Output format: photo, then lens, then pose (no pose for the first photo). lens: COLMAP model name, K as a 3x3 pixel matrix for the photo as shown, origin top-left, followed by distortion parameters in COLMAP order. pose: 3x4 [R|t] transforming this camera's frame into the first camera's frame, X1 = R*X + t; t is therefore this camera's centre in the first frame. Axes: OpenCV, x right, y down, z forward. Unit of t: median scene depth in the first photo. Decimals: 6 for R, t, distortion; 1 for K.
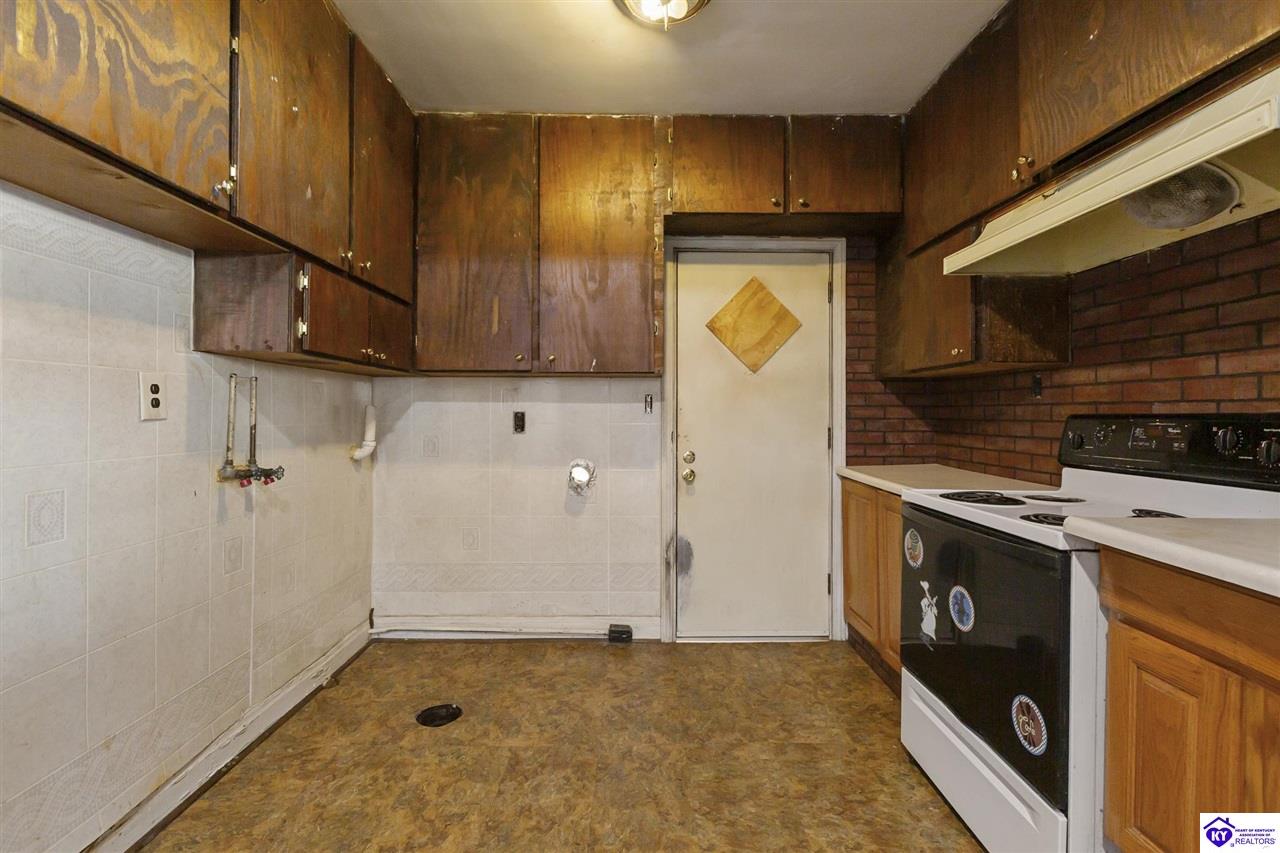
lens RADIAL K [[566.9, 0, 638.3], [0, 566.9, 409.7], [0, 0, 1]] dist [-0.001391, -0.000165]
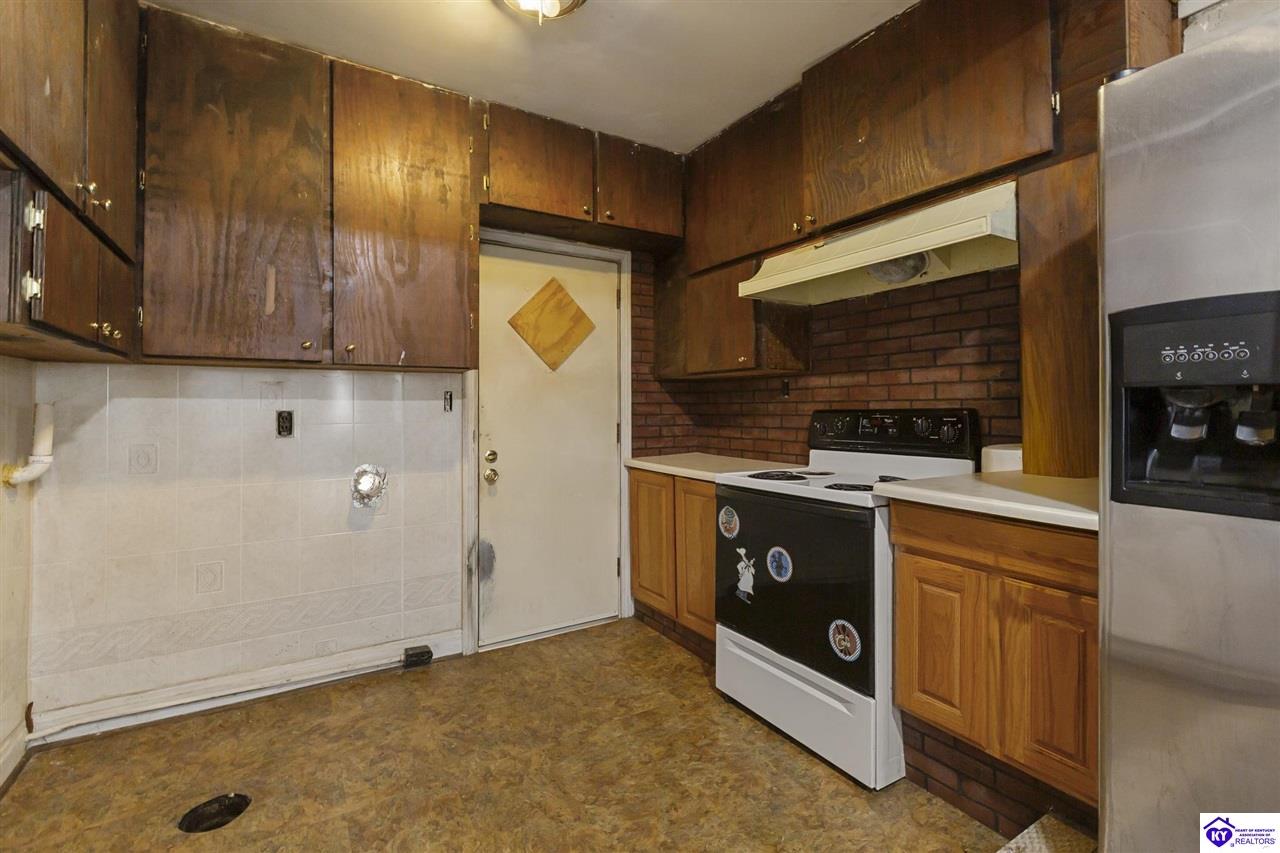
lens RADIAL K [[571.6, 0, 638.4], [0, 571.6, 400.6], [0, 0, 1]] dist [-0.000389, -0.000183]
pose [[0.856343, 0.001879, 0.516404, -0.223785], [0.003146, 0.999956, -0.008854, -0.002203], [-0.516398, 0.009207, 0.856299, 0.042456]]
